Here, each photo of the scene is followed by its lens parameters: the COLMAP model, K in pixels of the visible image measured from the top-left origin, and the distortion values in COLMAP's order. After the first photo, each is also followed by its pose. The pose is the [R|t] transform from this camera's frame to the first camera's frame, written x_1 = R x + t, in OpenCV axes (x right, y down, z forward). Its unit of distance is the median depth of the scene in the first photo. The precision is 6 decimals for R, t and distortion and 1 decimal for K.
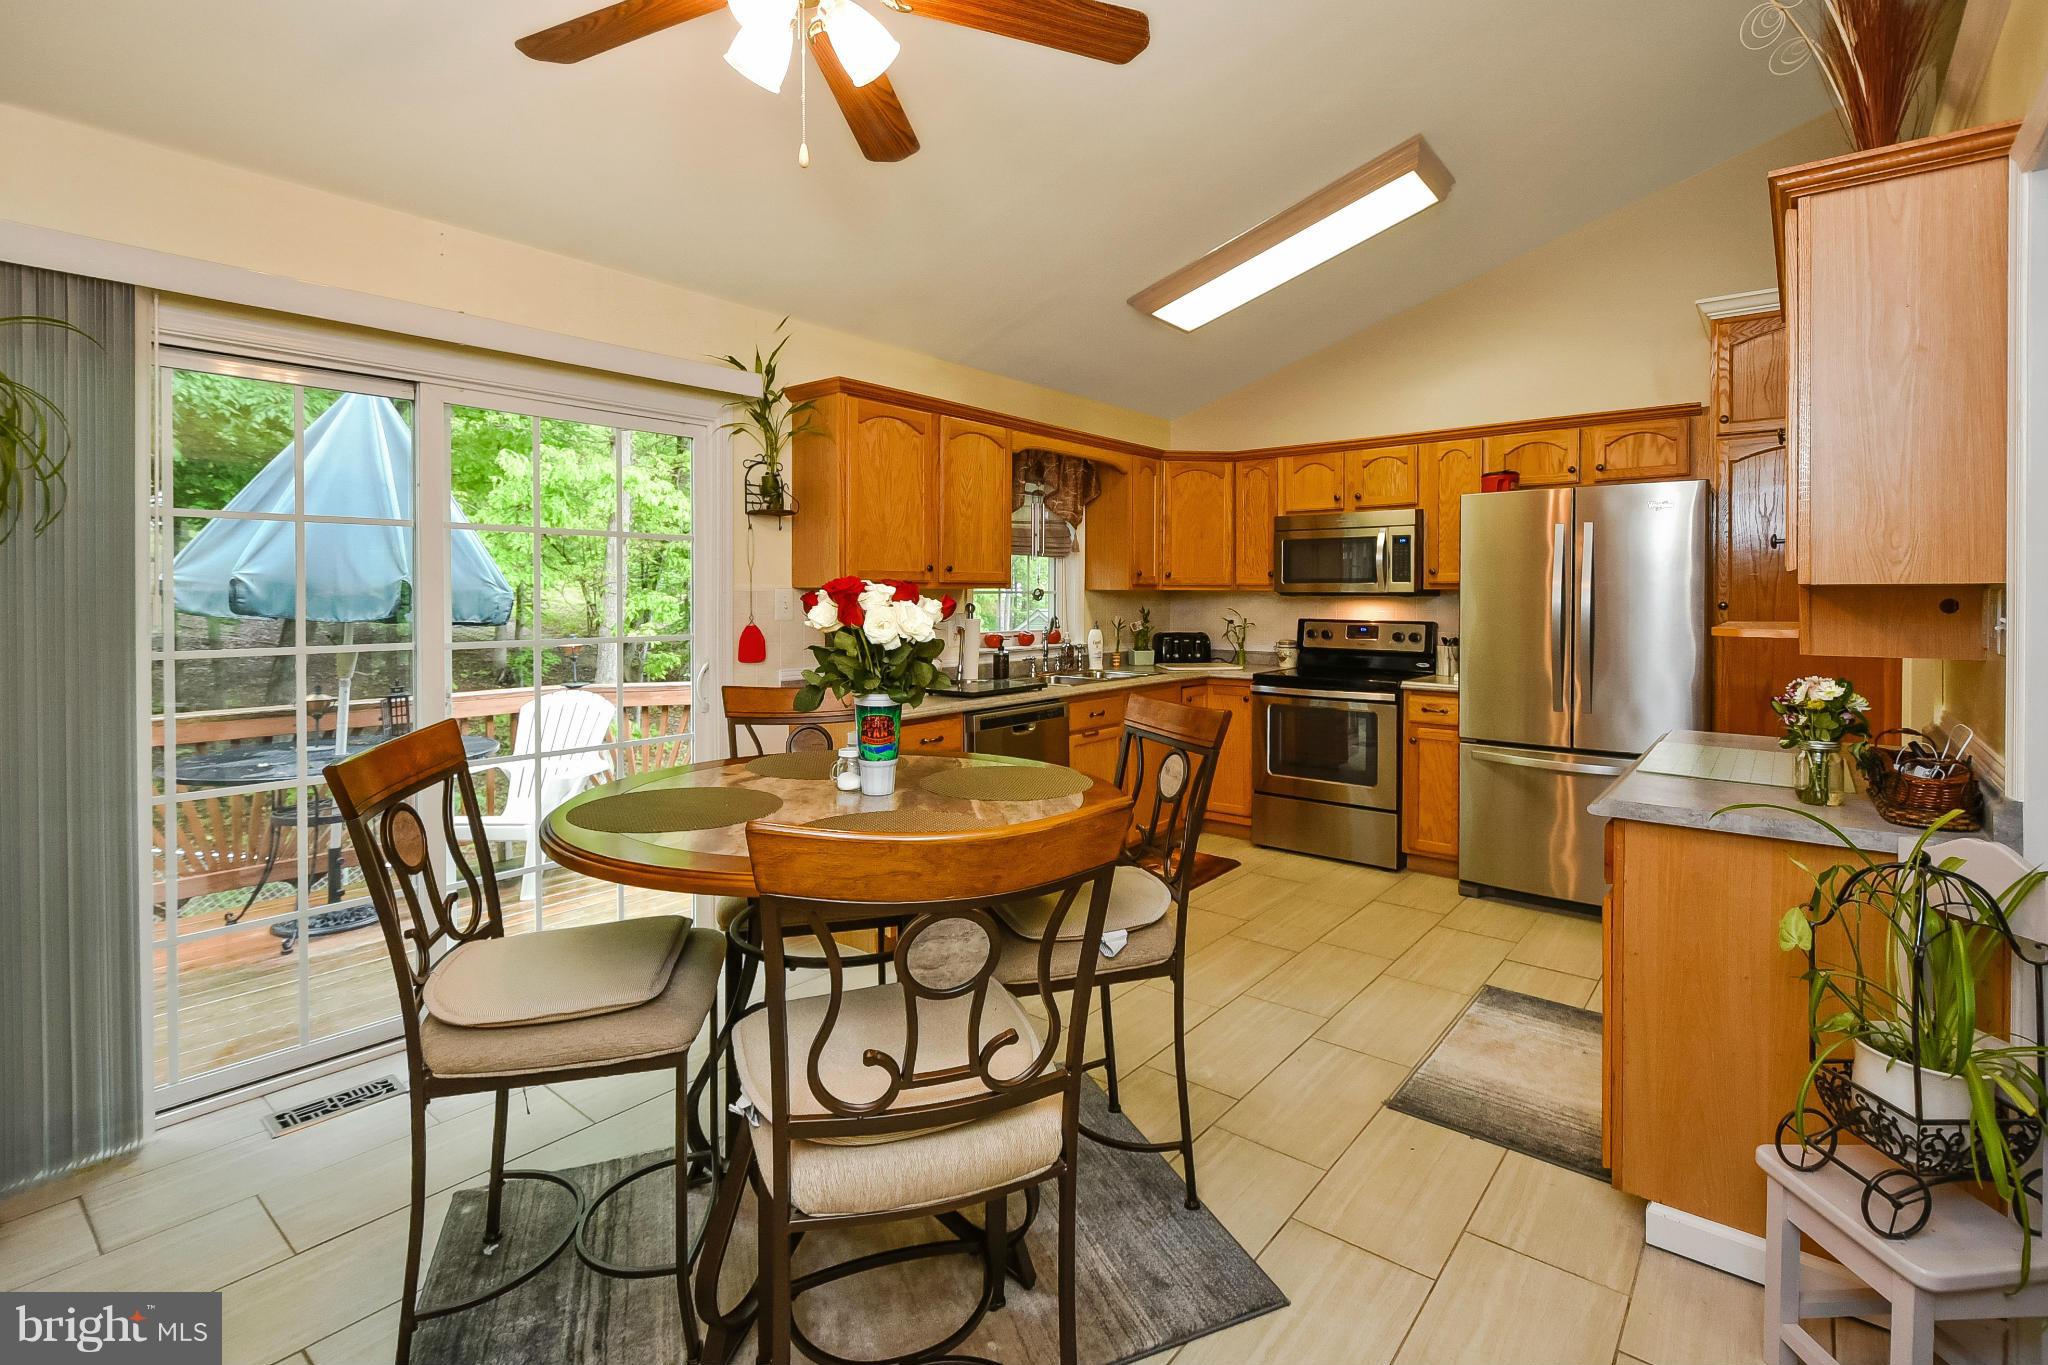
lens RADIAL K [[959.2, 0, 1061.8], [0, 959.2, 613.3], [0, 0, 1]] dist [0.001644, 0.000244]
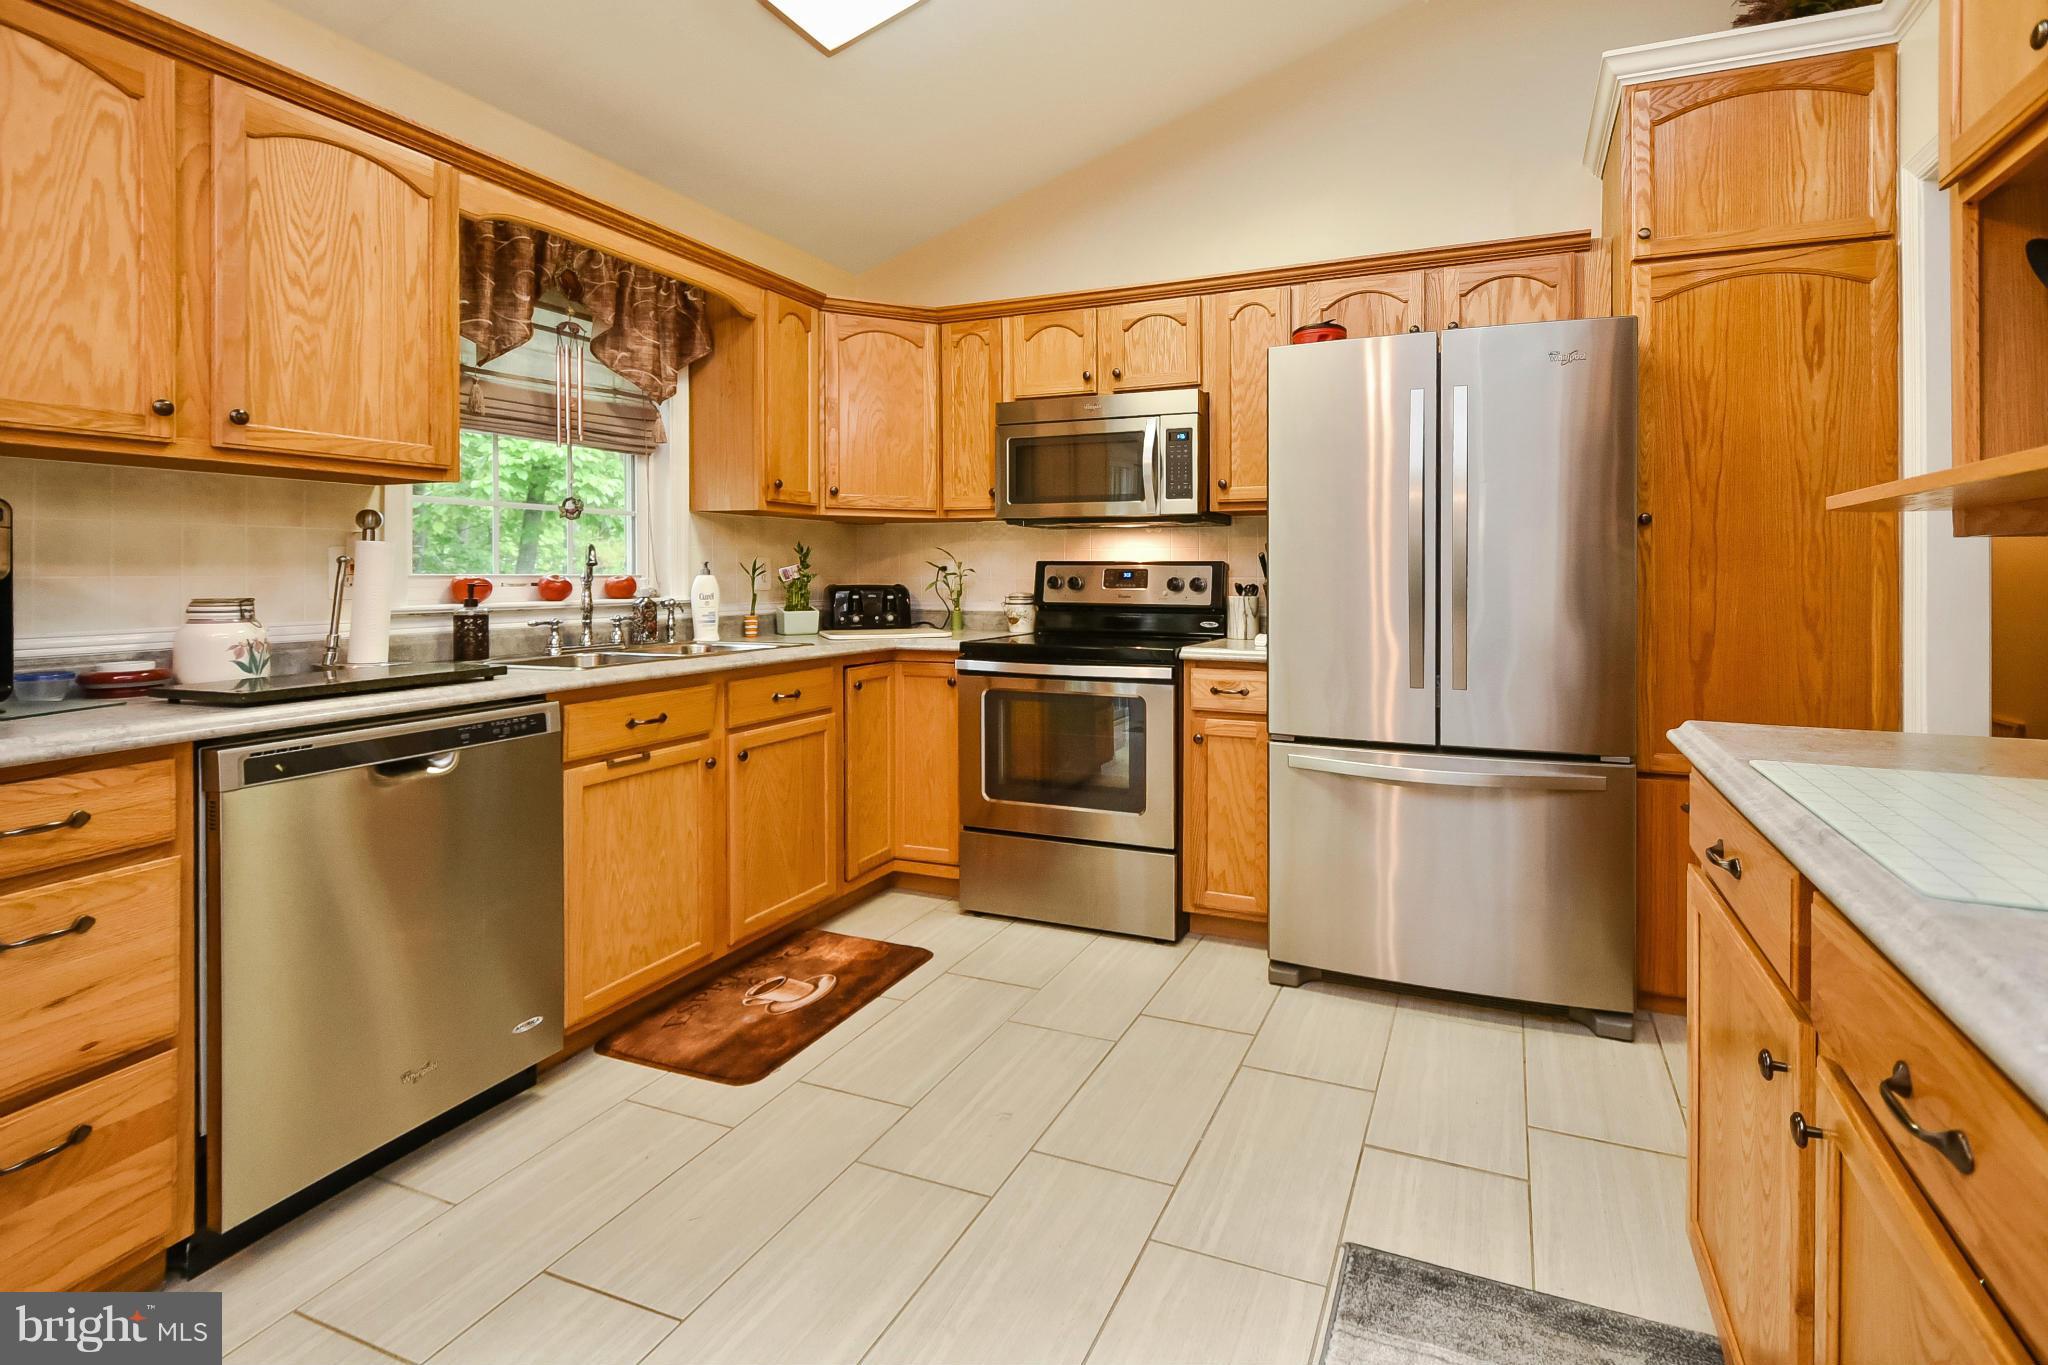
lens RADIAL K [[929.8, 0, 1154.1], [0, 929.8, 581.2], [0, 0, 1]] dist [0.009354, -0.010206]
pose [[0.949213, -0.000207, 0.314634, 0.132794], [0.004320, 0.999914, -0.012375, 0.032216], [-0.314604, 0.013105, 0.949132, 0.389622]]
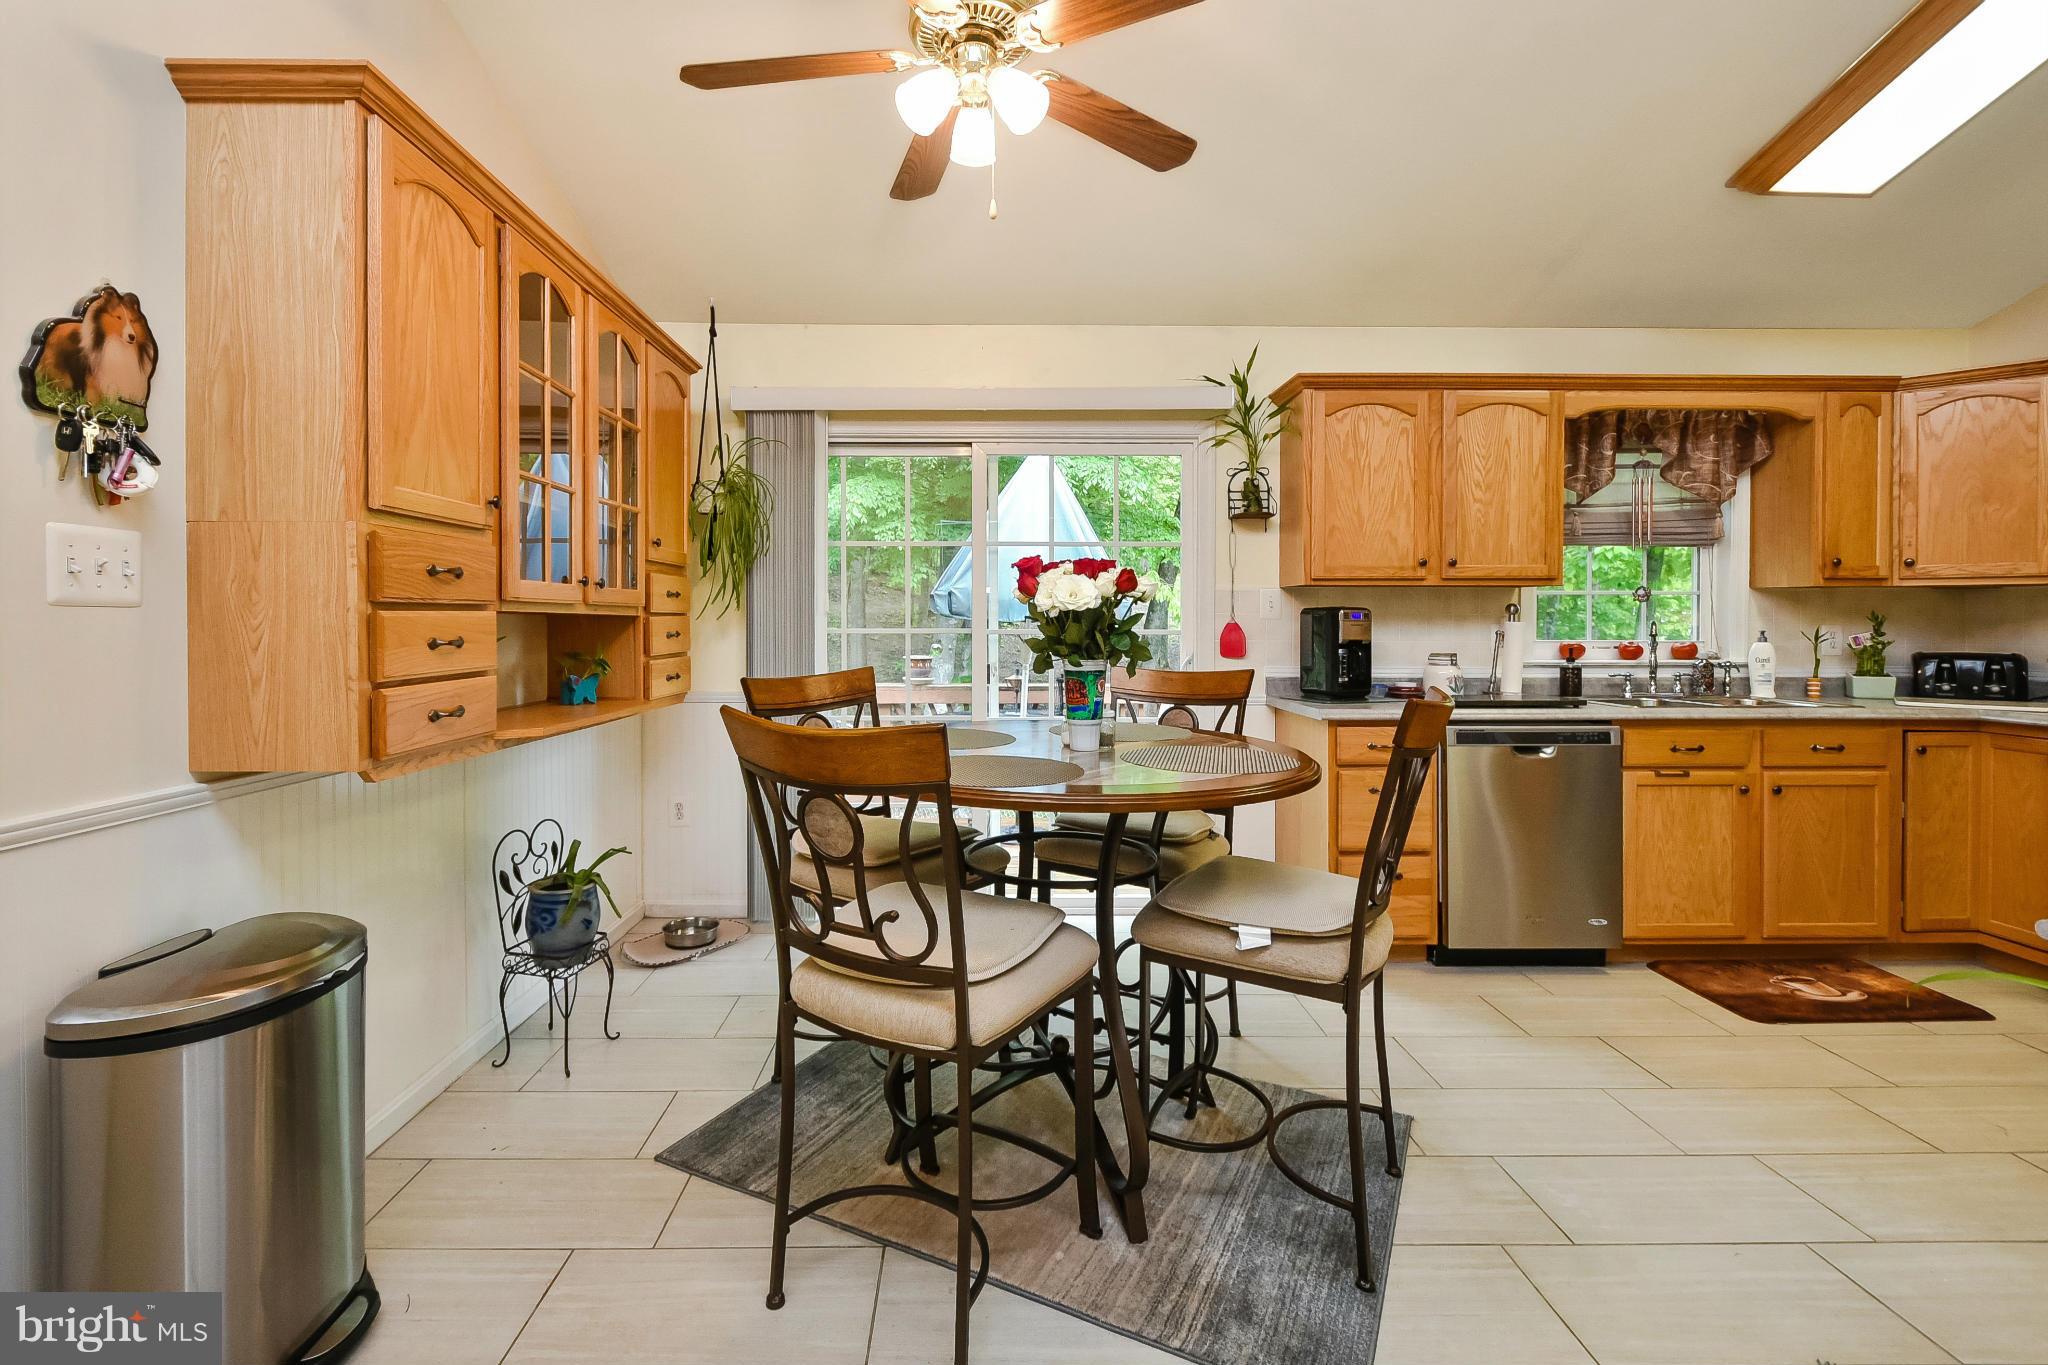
lens RADIAL K [[943.3, 0, 973.3], [0, 943.3, 629.9], [0, 0, 1]] dist [0.024347, -0.012938]
pose [[0.621530, 0.007197, -0.783357, 0.254461], [-0.018348, 0.999817, -0.005372, 0.024732], [0.783175, 0.017711, 0.621549, 0.093907]]
